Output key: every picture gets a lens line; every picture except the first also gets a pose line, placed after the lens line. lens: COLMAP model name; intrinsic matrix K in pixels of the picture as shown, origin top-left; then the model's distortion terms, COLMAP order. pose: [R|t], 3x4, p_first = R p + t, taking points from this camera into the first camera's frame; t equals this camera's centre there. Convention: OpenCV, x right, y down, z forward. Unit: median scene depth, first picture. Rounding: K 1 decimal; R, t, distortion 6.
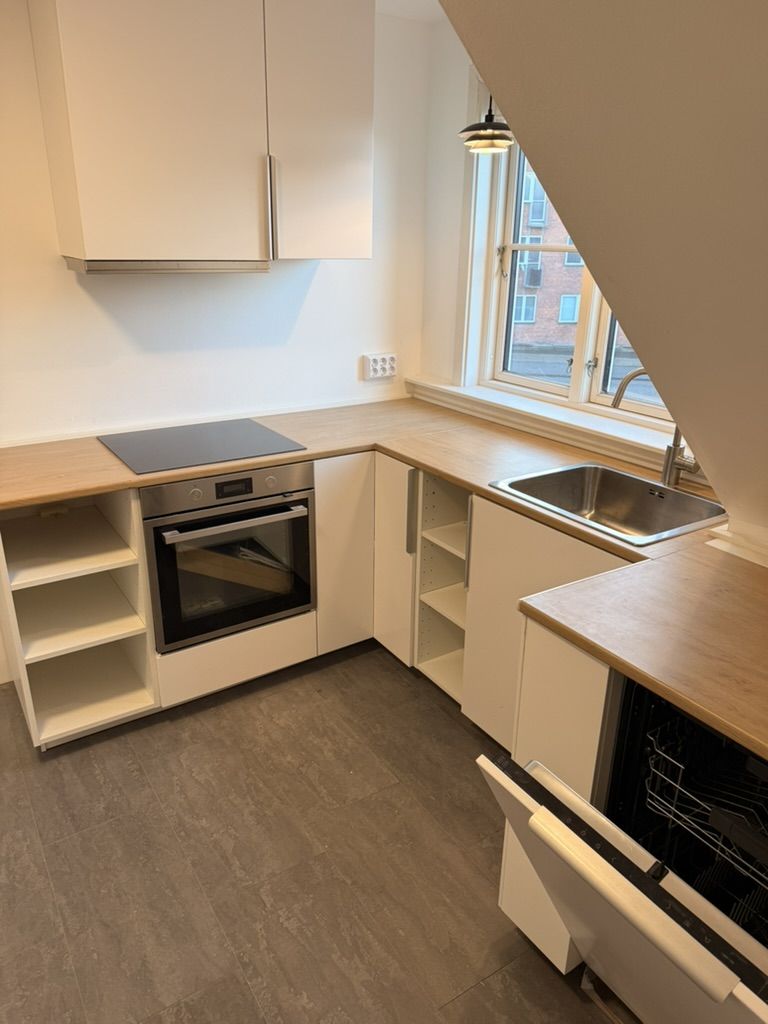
lens RADIAL K [[728.7, 0, 382.0], [0, 728.7, 509.6], [0, 0, 1]] dist [0.038336, -0.008827]
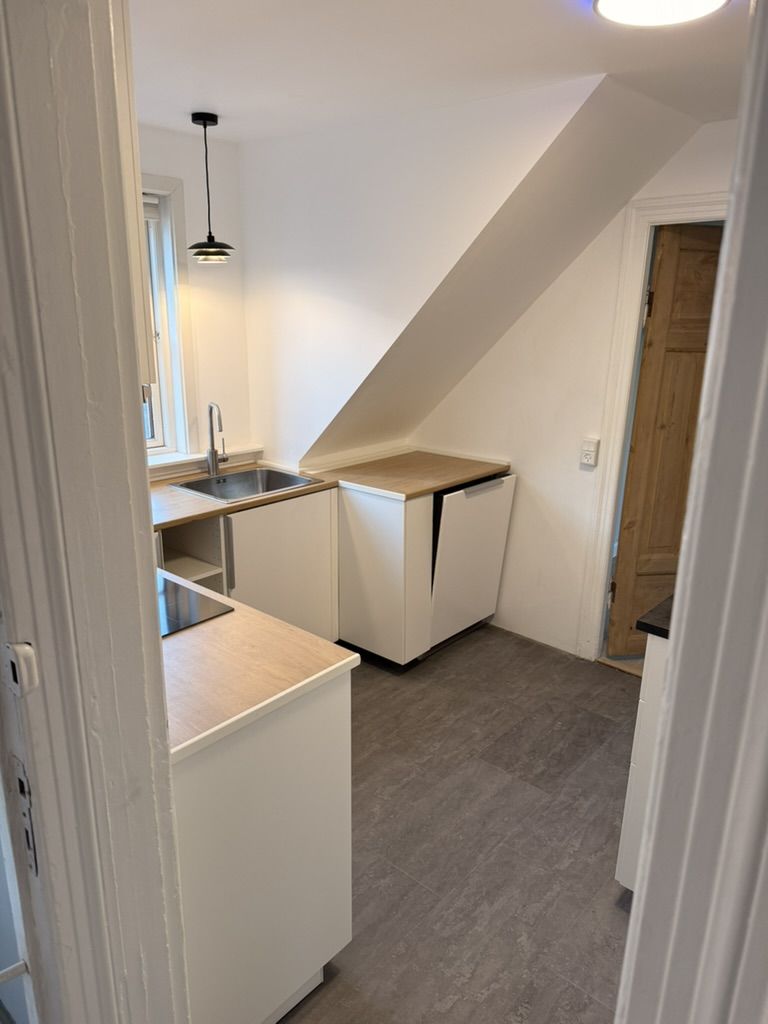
lens RADIAL K [[728.7, 0, 381.3], [0, 728.7, 514.5], [0, 0, 1]] dist [0.038336, -0.008827]
pose [[-0.266777, -0.284656, 0.920761, -1.393361], [0.344337, 0.864174, 0.366928, -0.478021], [-0.900146, 0.414940, -0.132524, 1.113905]]
